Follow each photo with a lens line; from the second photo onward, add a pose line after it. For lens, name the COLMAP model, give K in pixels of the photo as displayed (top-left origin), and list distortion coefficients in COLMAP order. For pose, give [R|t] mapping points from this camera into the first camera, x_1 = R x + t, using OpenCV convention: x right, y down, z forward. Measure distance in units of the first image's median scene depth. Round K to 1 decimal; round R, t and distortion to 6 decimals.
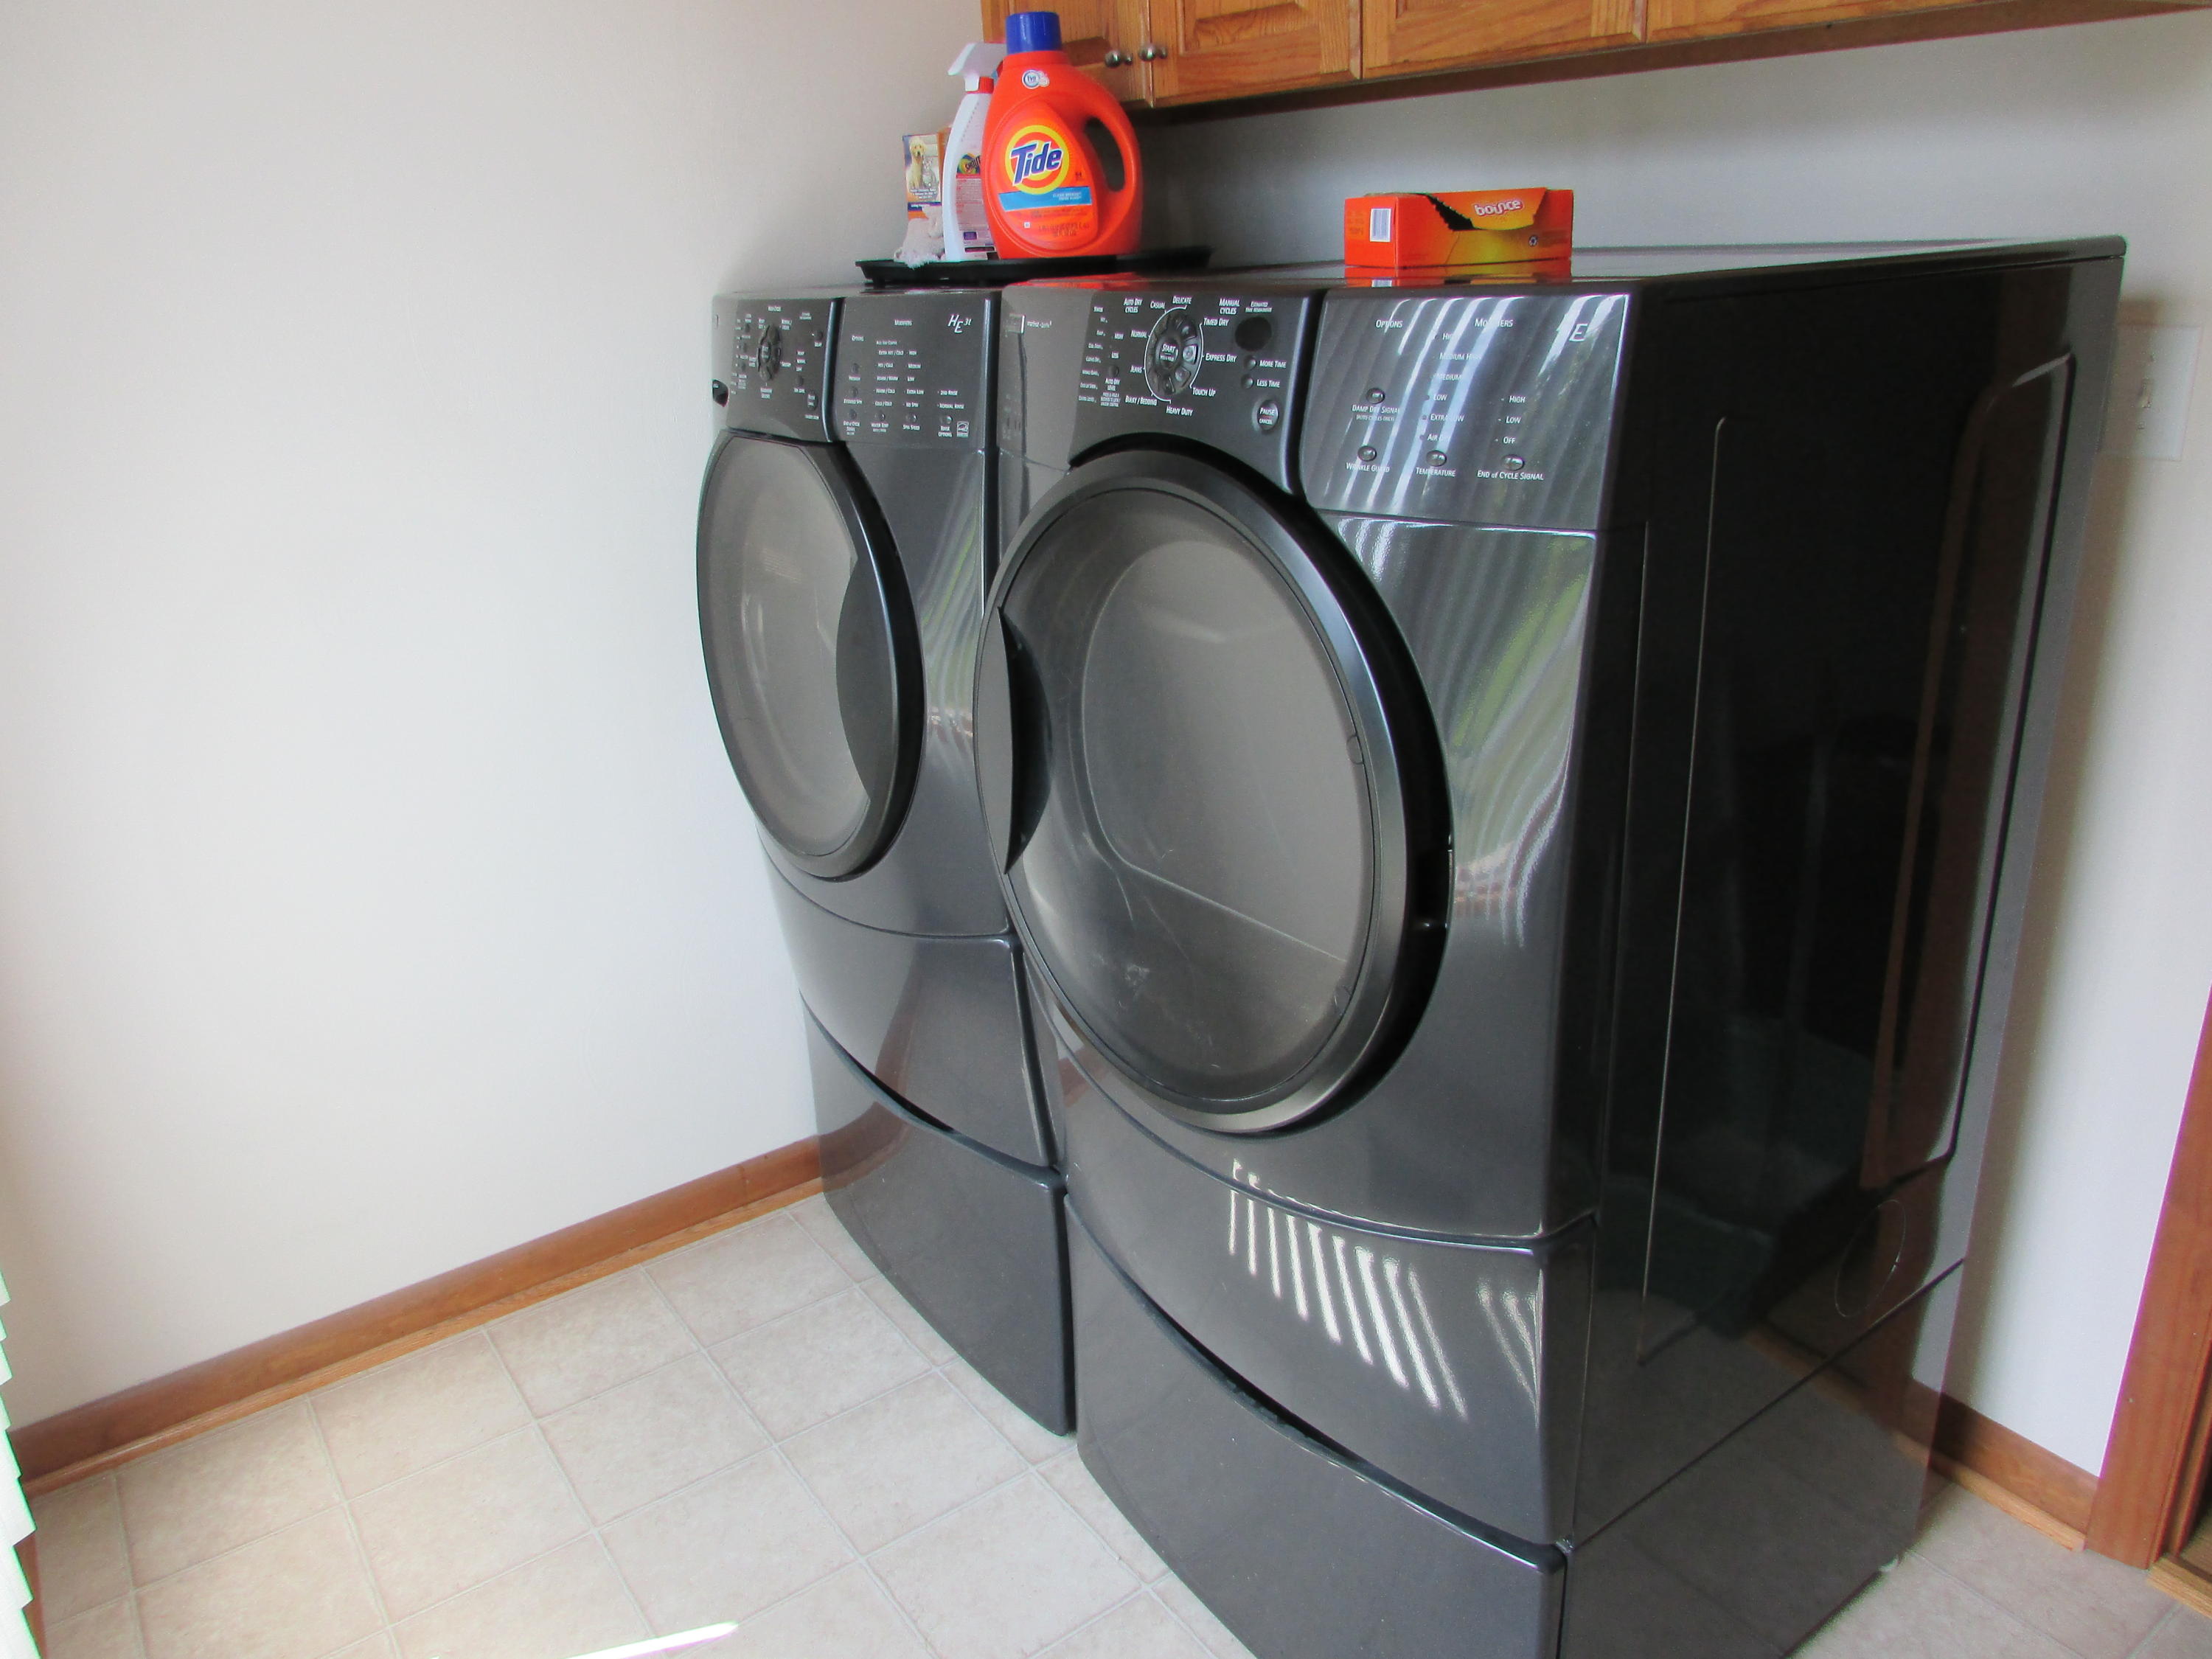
lens RADIAL K [[1618.7, 0, 1113.4], [0, 1618.7, 833.5], [0, 0, 1]] dist [-0.037867, 0.016539]
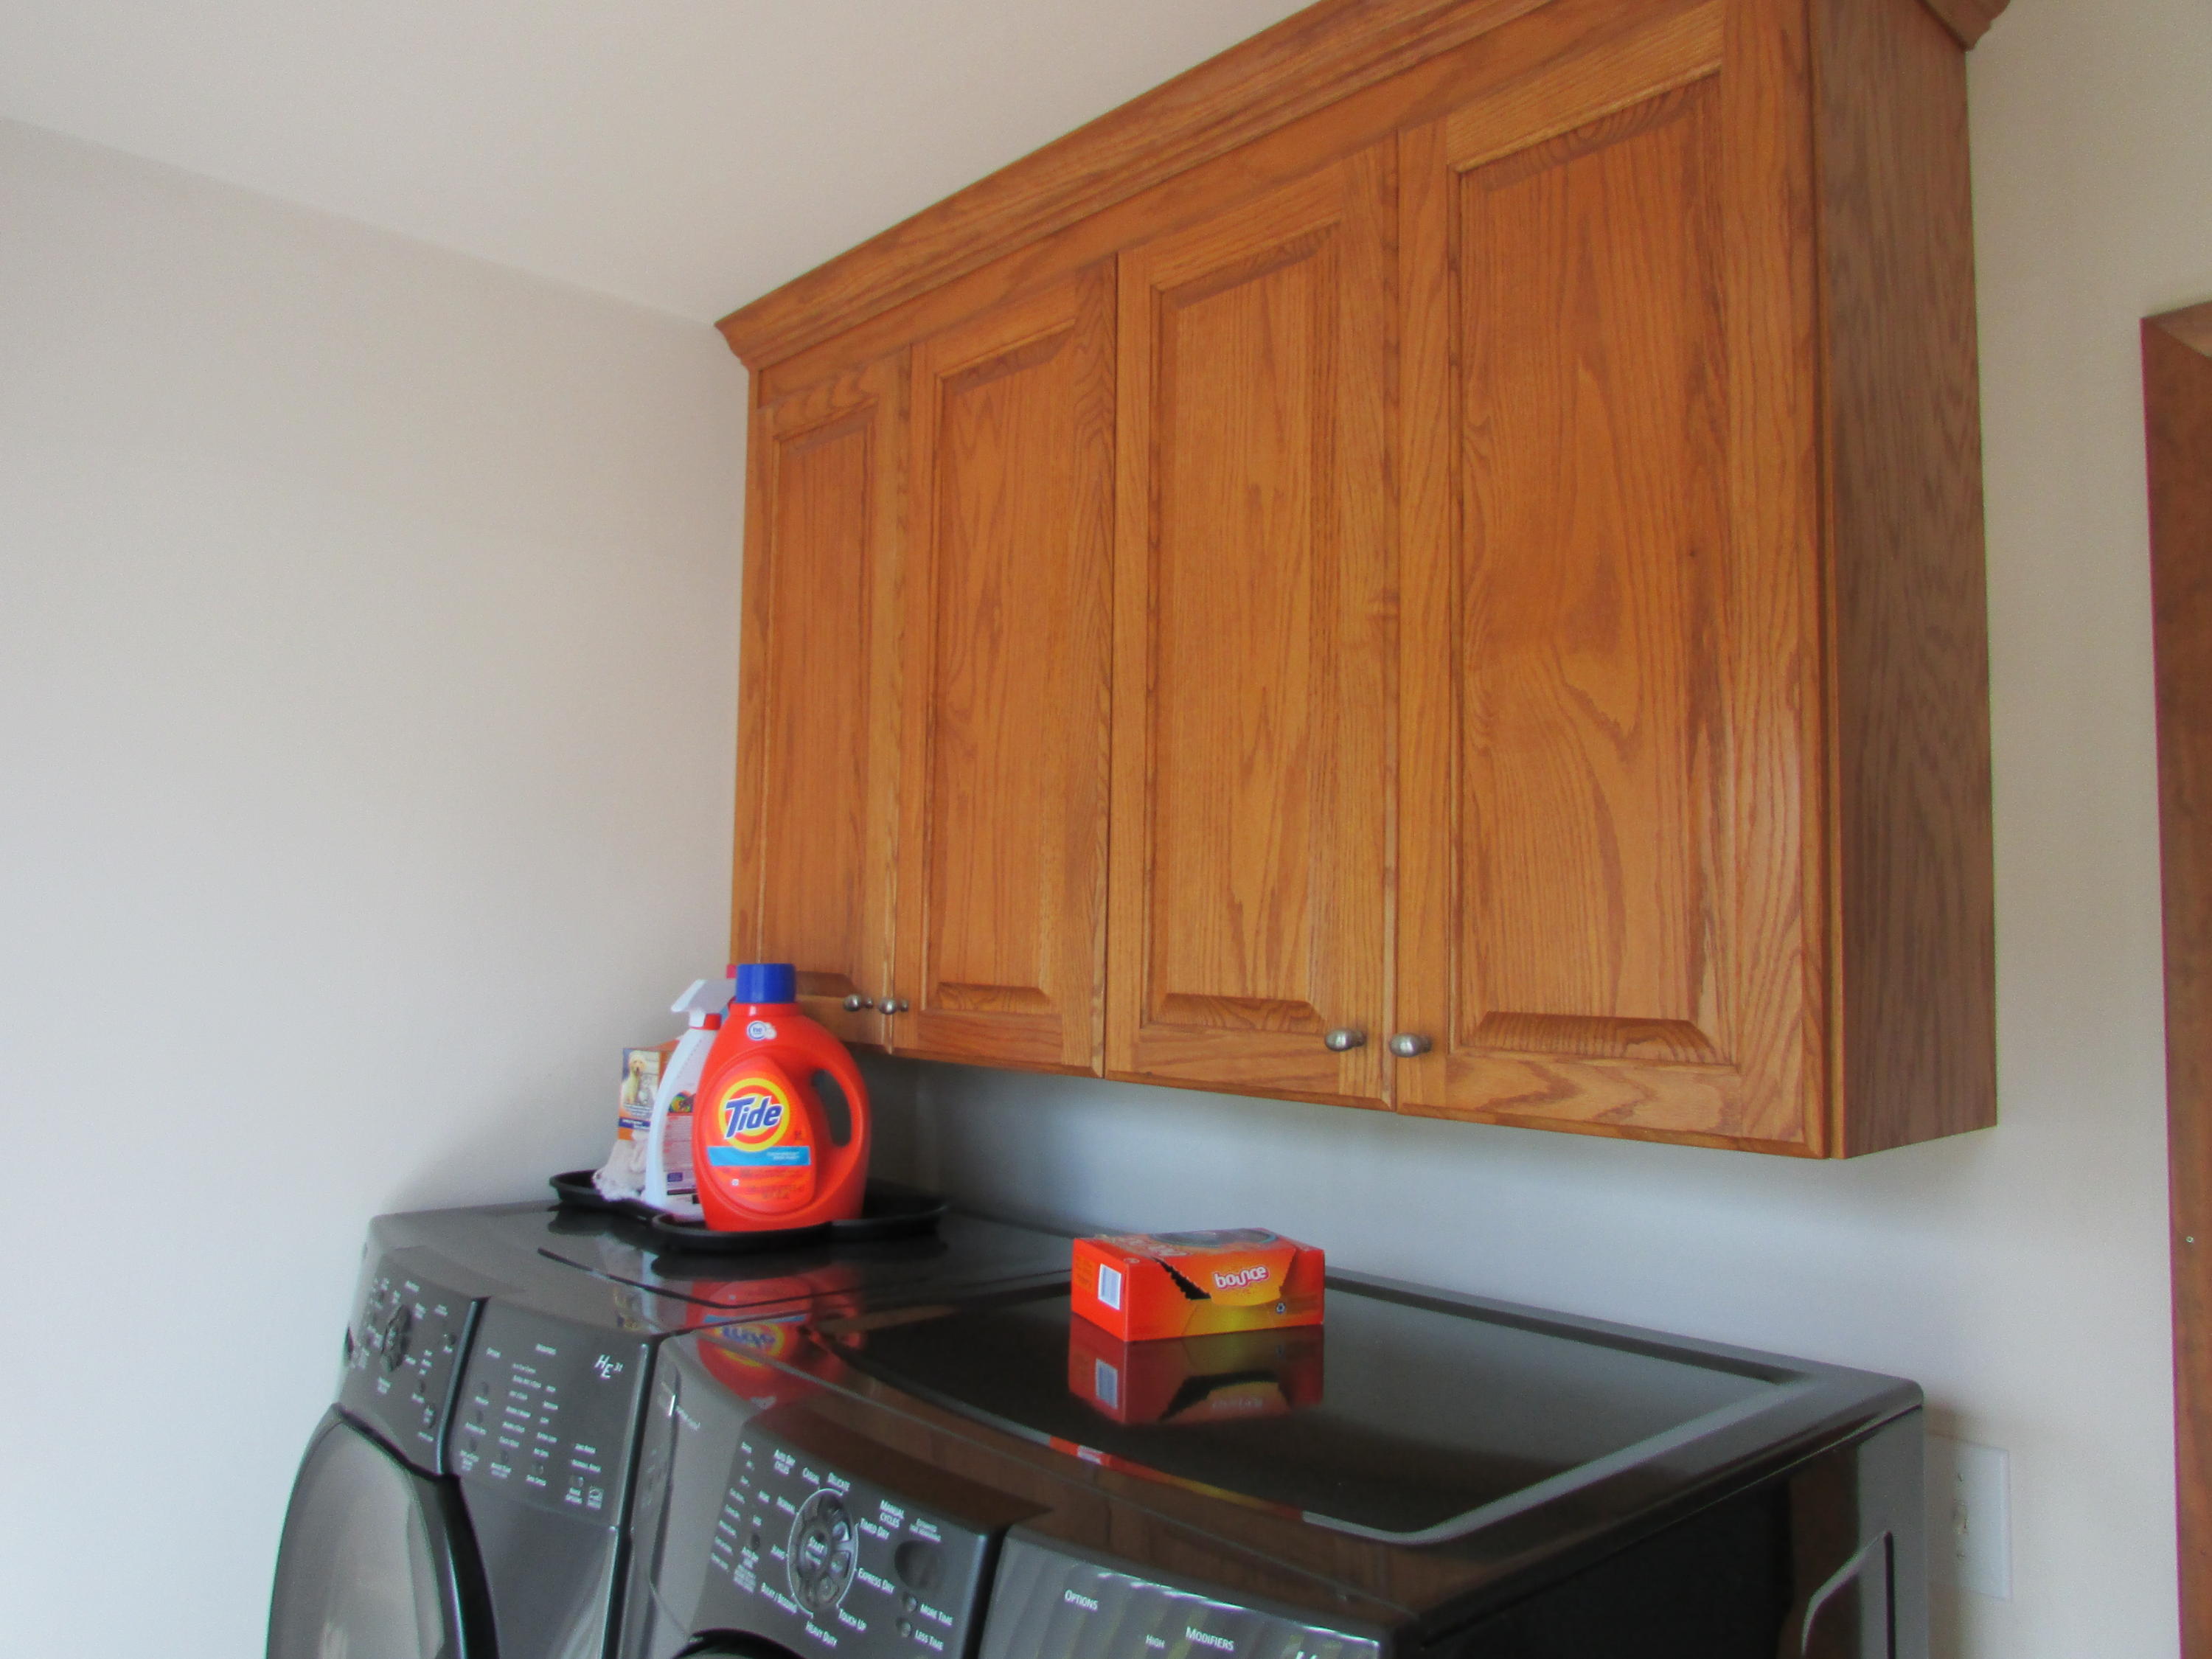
lens RADIAL K [[1618.7, 0, 1101.1], [0, 1618.7, 822.6], [0, 0, 1]] dist [-0.037867, 0.016539]
pose [[0.991067, 0.084356, 0.103299, 0.043896], [-0.032776, 0.904853, -0.424461, -0.208292], [-0.129276, 0.417283, 0.899534, 0.091363]]
